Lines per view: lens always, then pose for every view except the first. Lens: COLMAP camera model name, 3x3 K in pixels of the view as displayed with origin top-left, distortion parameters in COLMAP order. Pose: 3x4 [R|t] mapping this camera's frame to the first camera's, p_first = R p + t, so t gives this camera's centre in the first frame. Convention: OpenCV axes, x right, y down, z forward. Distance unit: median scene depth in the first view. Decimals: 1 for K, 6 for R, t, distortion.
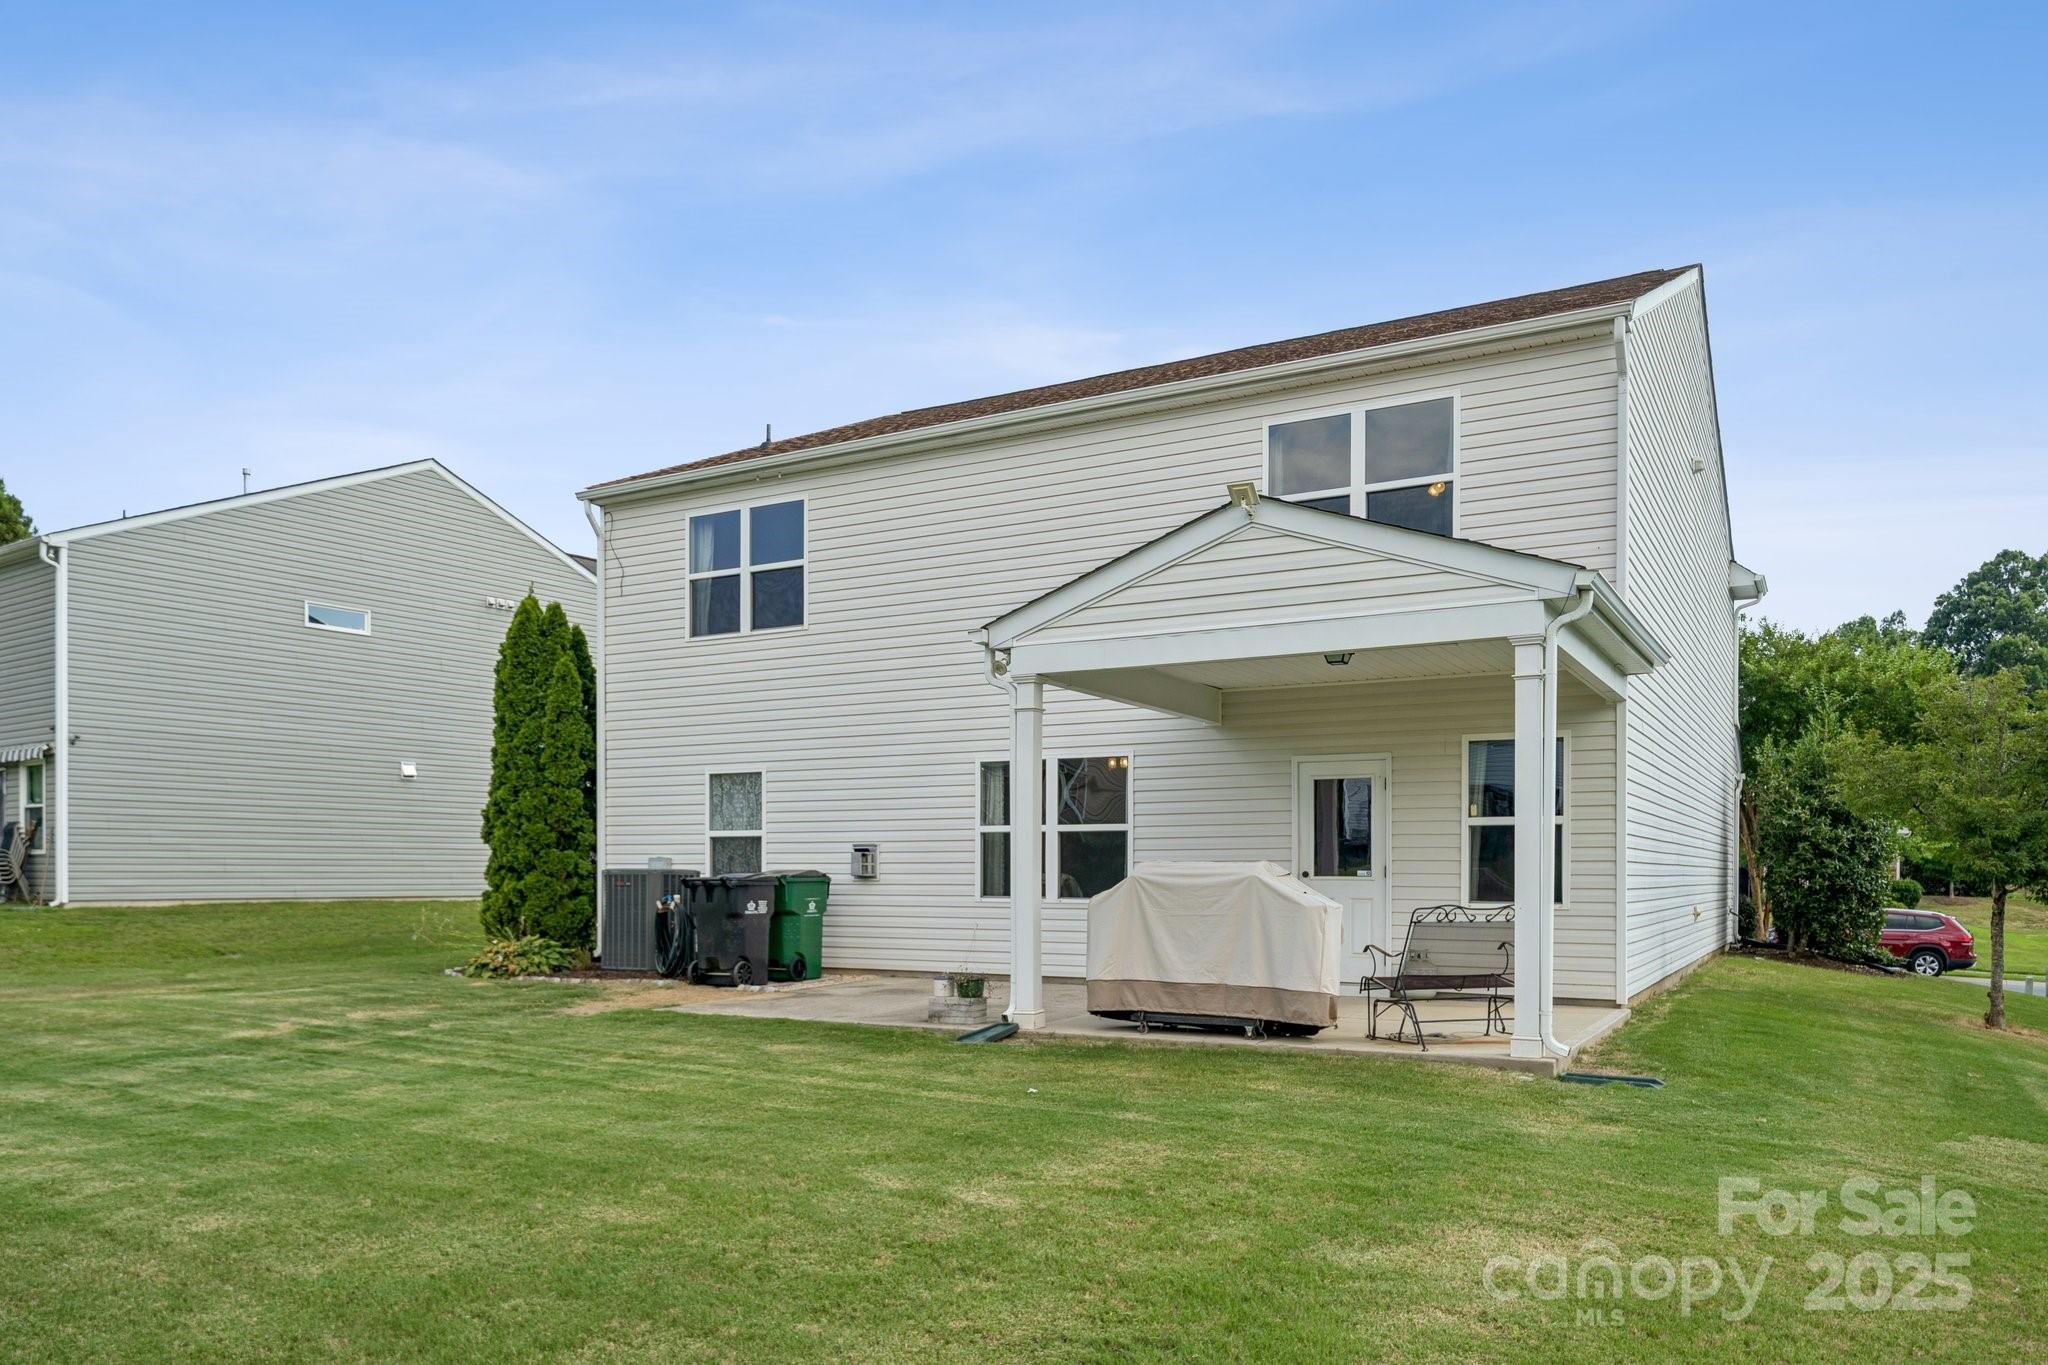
lens RADIAL K [[1427.5, 0, 1034.9], [0, 1427.5, 881.9], [0, 0, 1]] dist [0.002946, -0.000361]
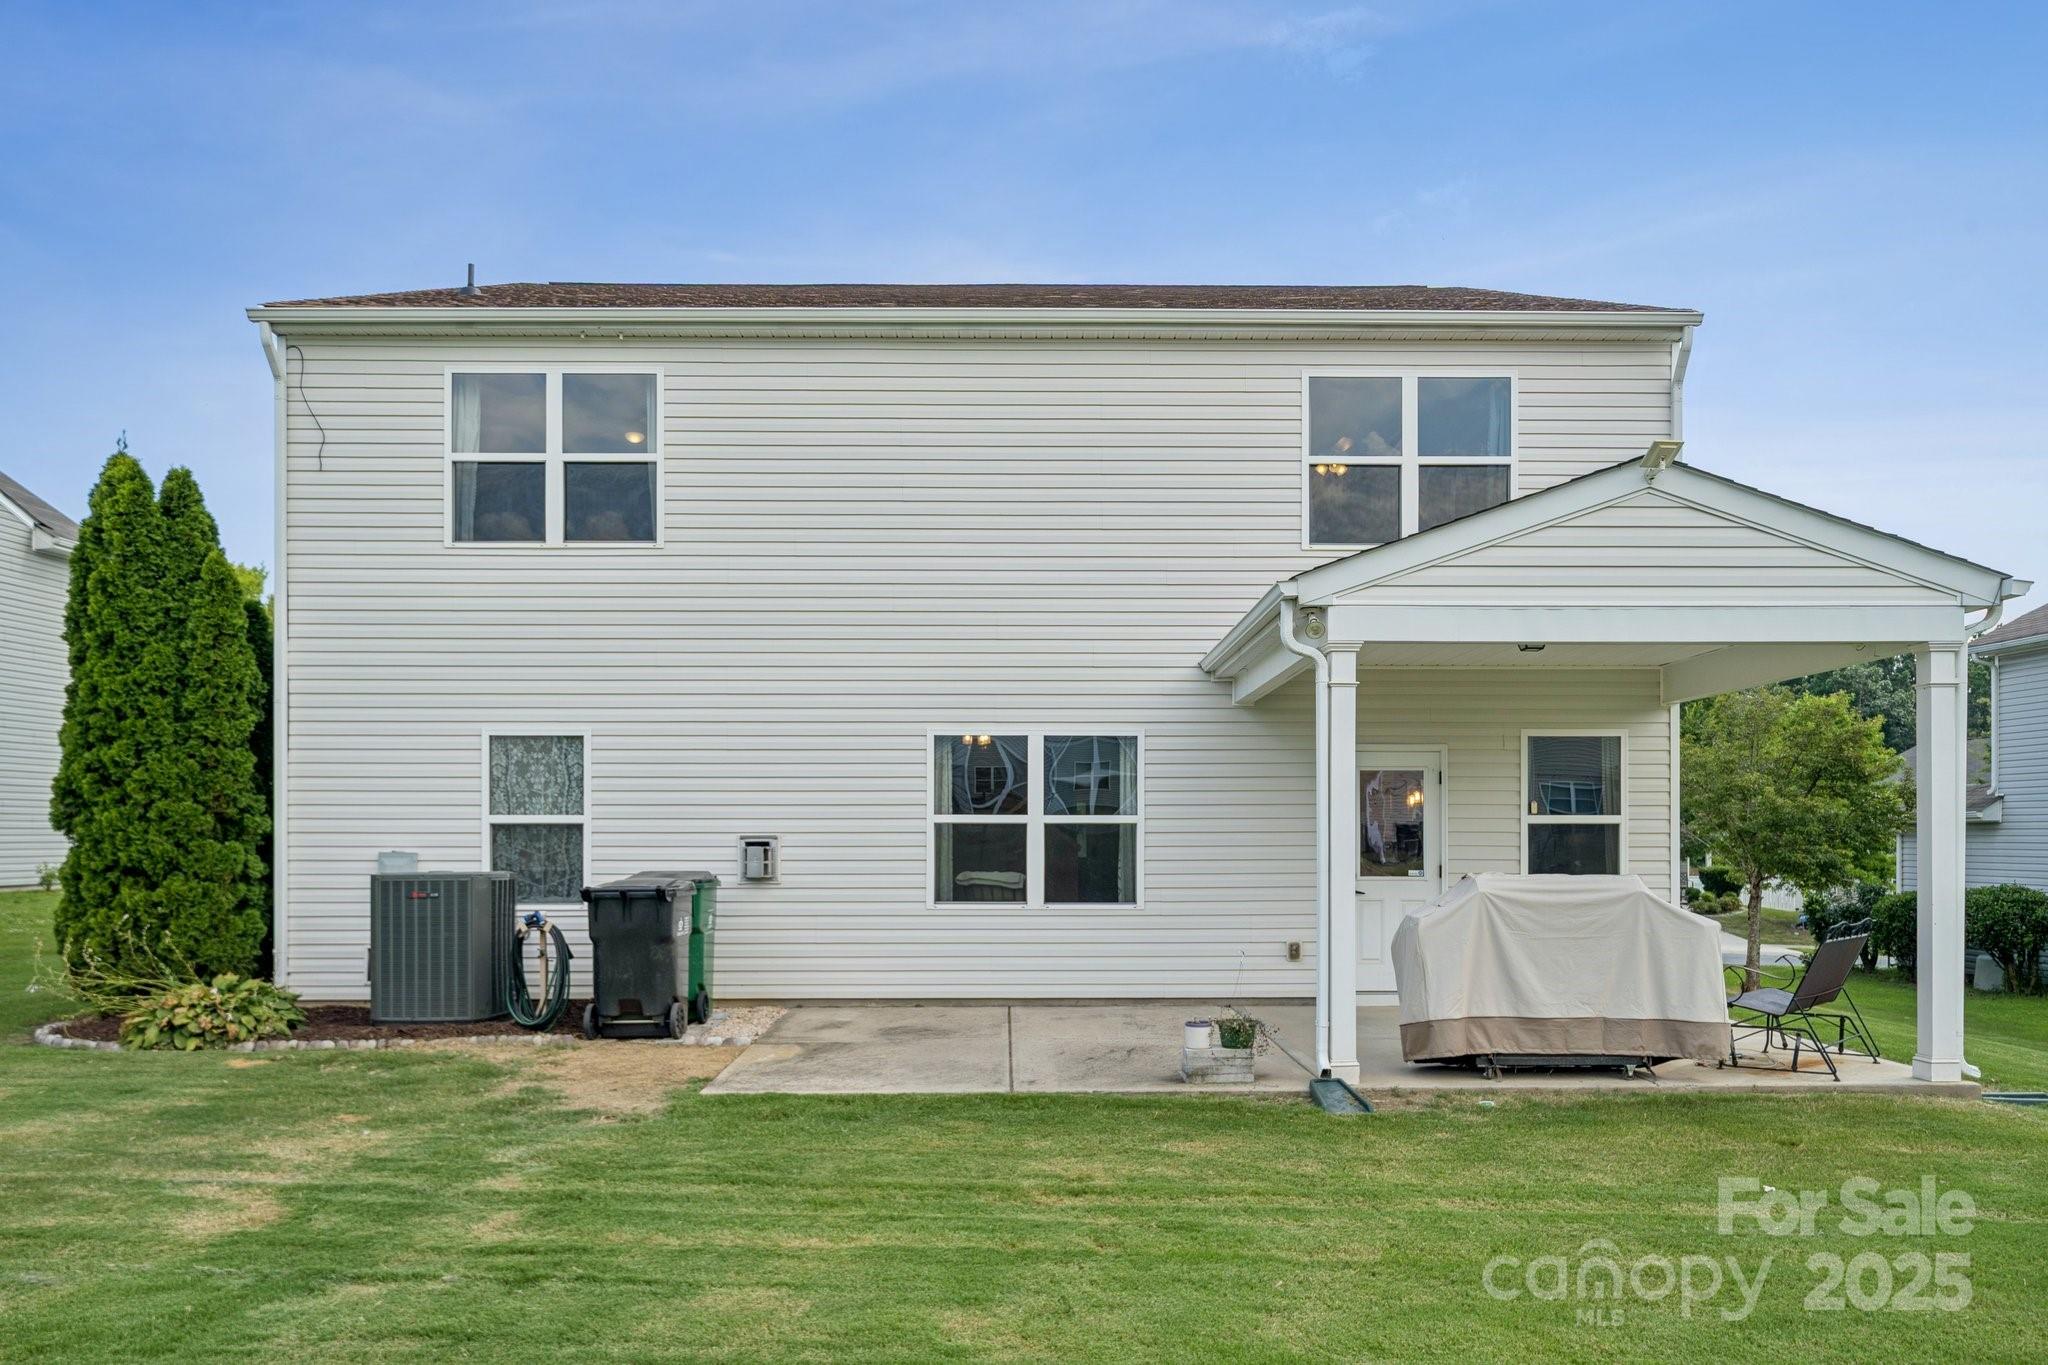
lens RADIAL K [[1415.3, 0, 1023.1], [0, 1415.3, 838.8], [0, 0, 1]] dist [0.001189, -0.001013]
pose [[0.867703, -0.002206, 0.497078, -0.363689], [0.004257, 0.999986, -0.002995, -0.021517], [-0.497065, 0.004715, 0.867701, 0.263200]]
